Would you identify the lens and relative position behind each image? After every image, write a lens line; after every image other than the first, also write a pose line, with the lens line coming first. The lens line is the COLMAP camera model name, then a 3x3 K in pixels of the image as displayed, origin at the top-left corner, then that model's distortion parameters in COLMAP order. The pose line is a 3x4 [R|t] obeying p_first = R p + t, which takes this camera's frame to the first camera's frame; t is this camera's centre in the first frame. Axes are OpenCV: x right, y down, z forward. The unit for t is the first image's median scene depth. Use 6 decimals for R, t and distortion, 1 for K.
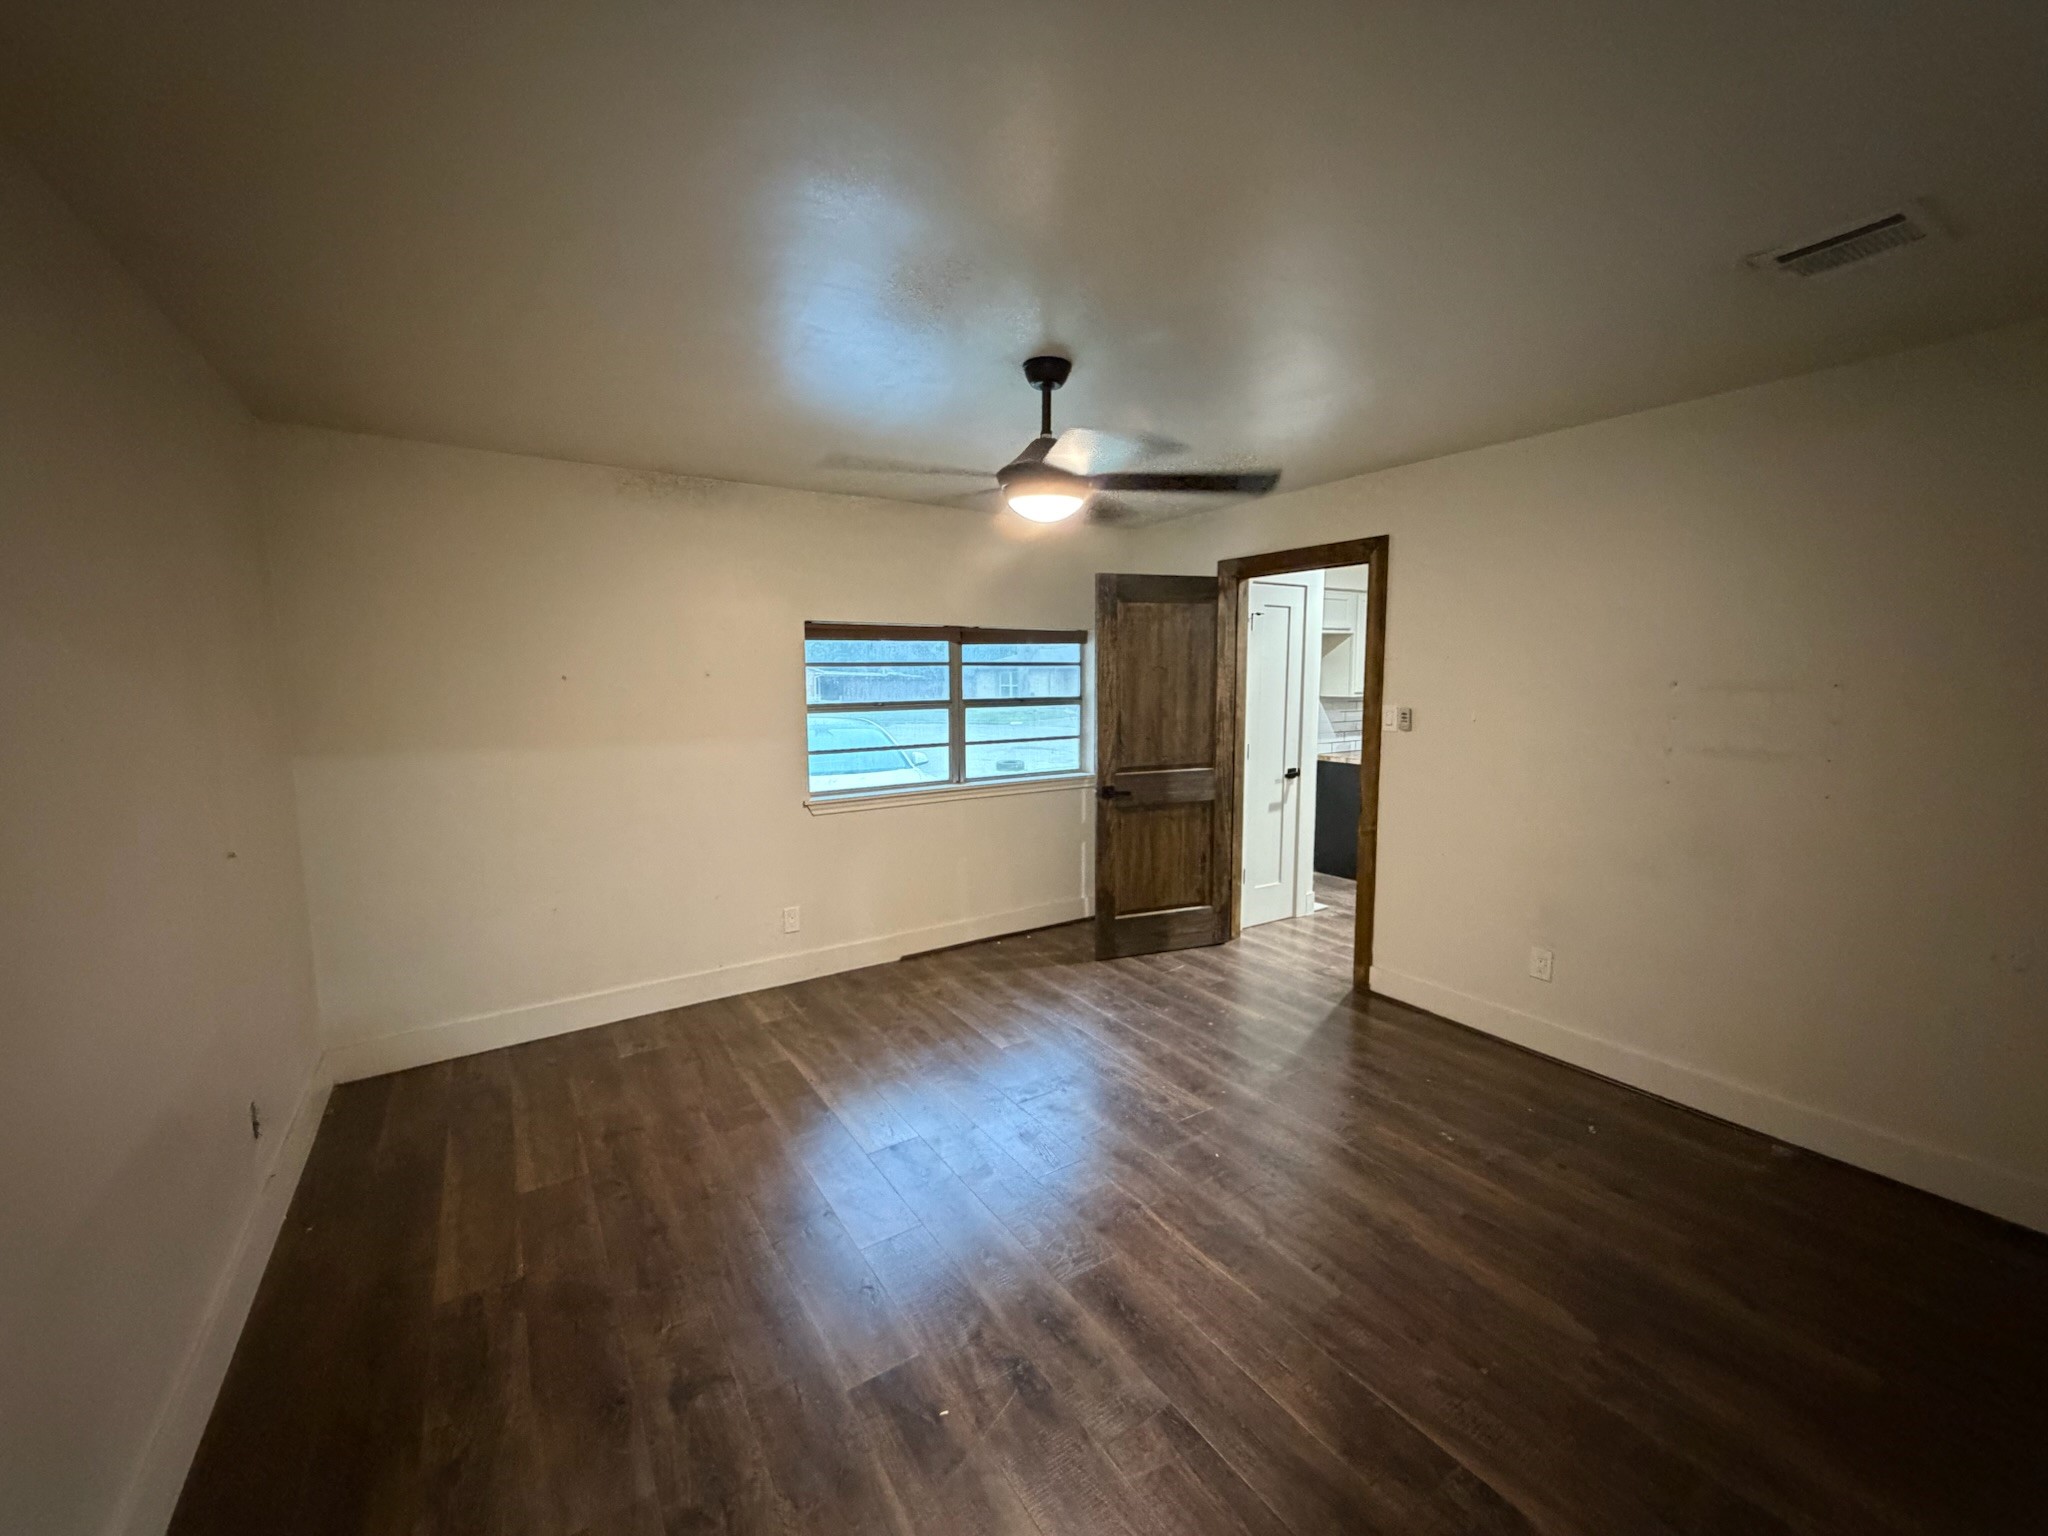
lens RADIAL K [[809.7, 0, 1012.7], [0, 809.7, 769.8], [0, 0, 1]] dist [0.003884, -0.002188]
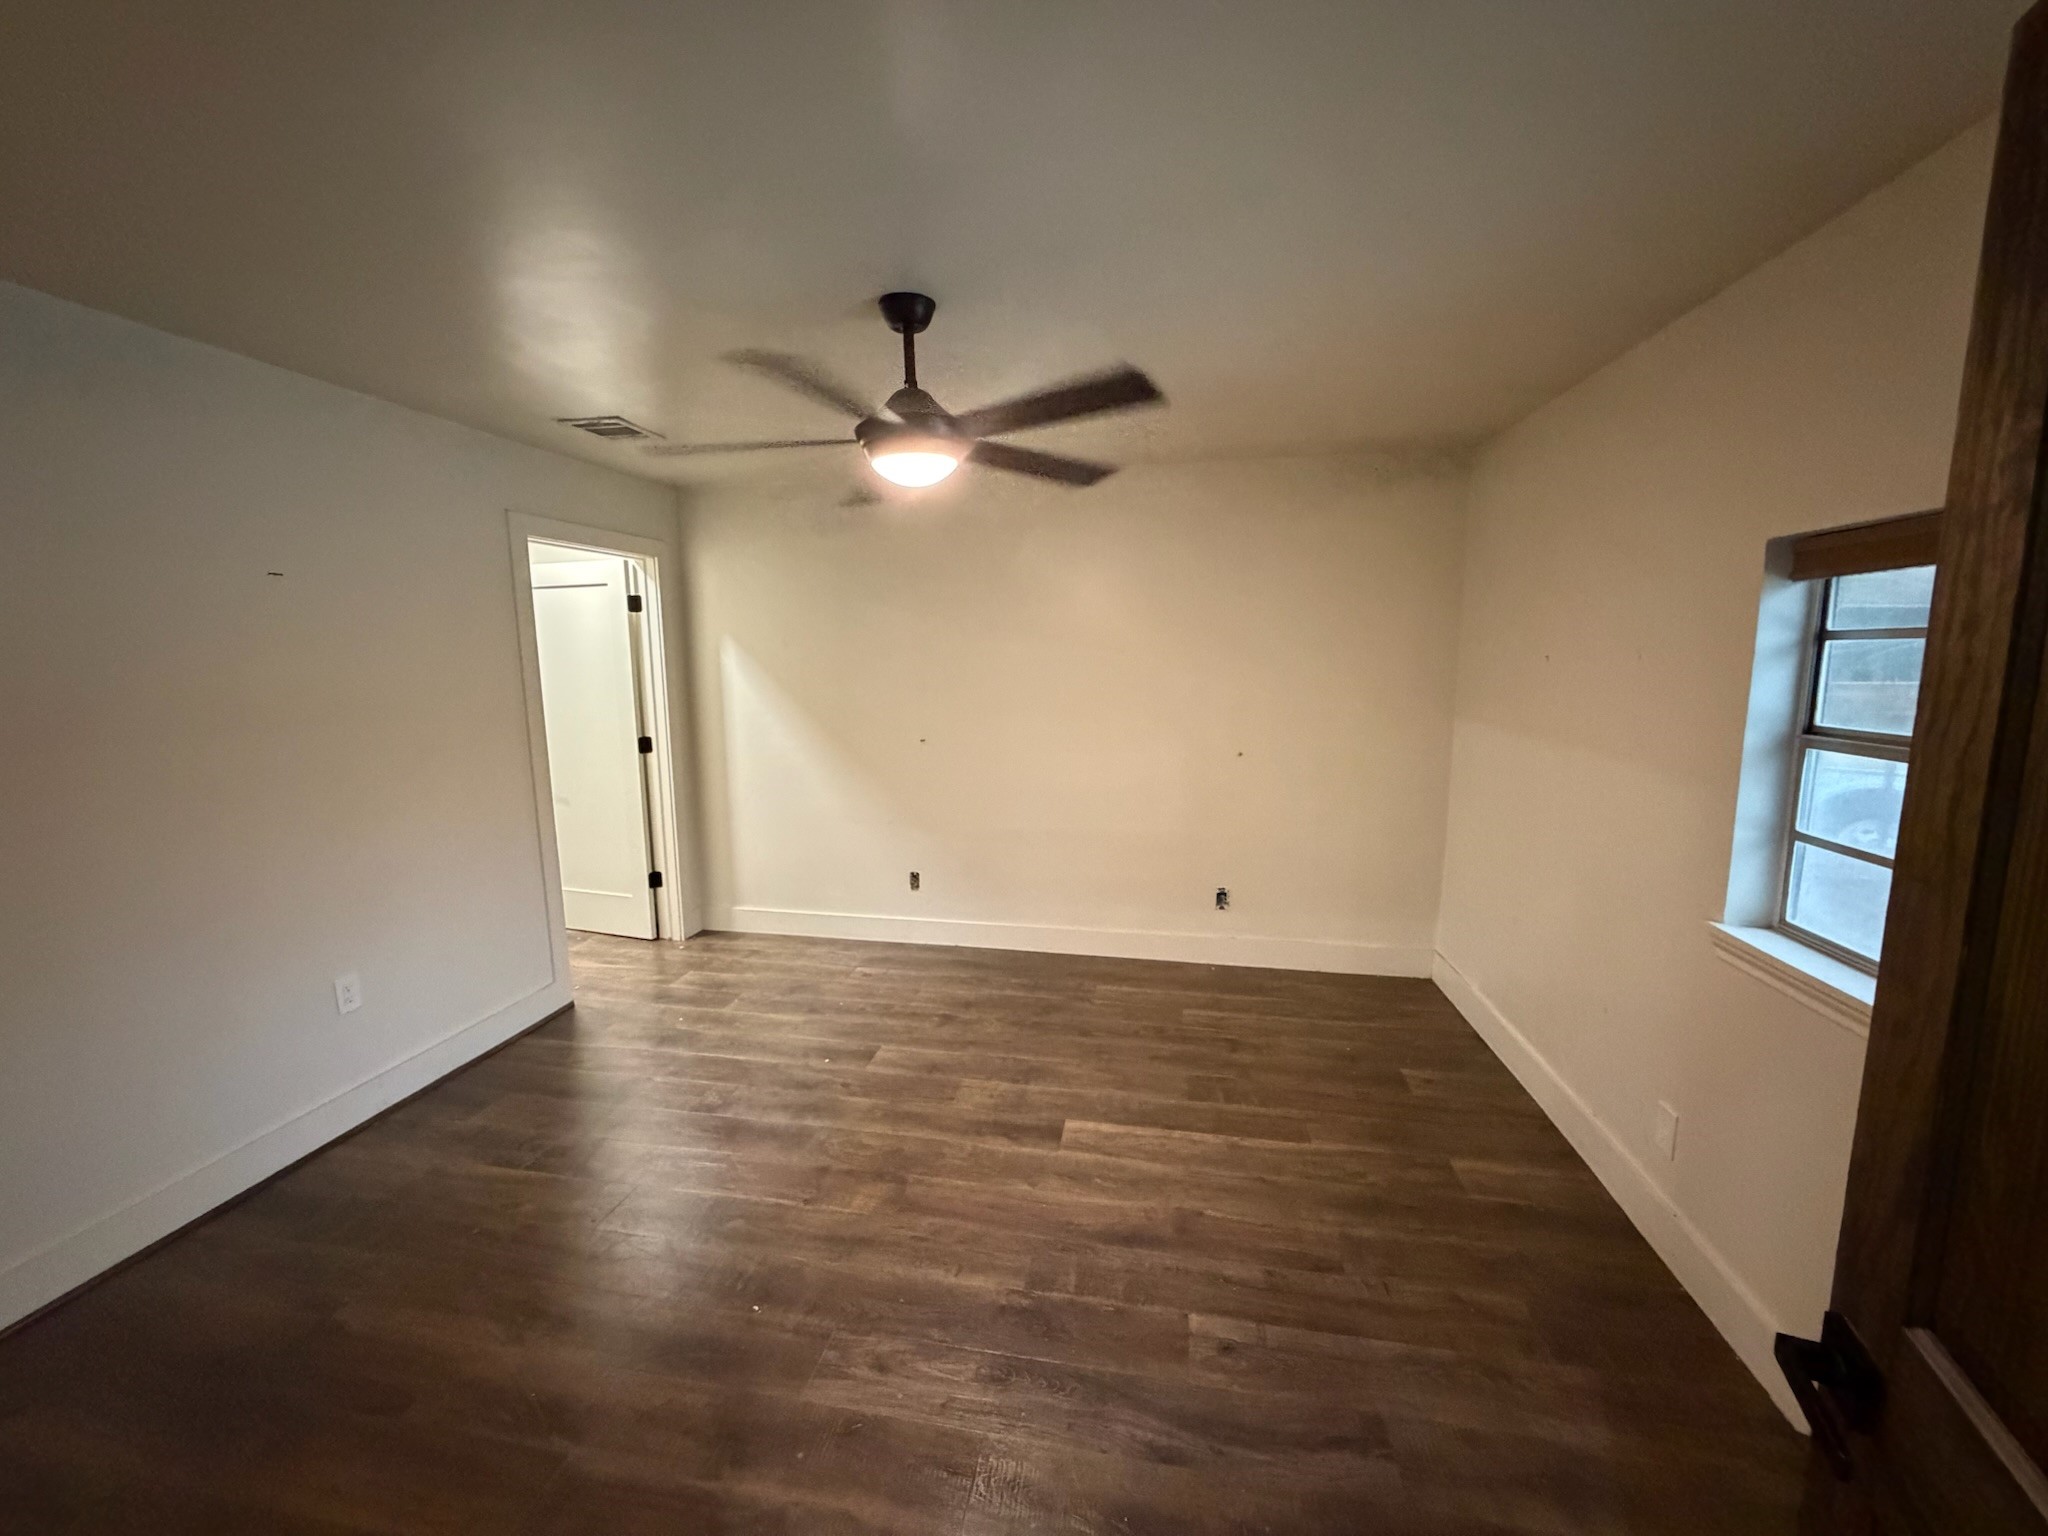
lens RADIAL K [[809.7, 0, 1015.9], [0, 809.7, 772.7], [0, 0, 1]] dist [0.003884, -0.002188]
pose [[-0.689301, 0.114301, -0.715401, 0.501731], [-0.075585, 0.970741, 0.227925, -0.170805], [0.720521, 0.211182, -0.660493, 1.385985]]
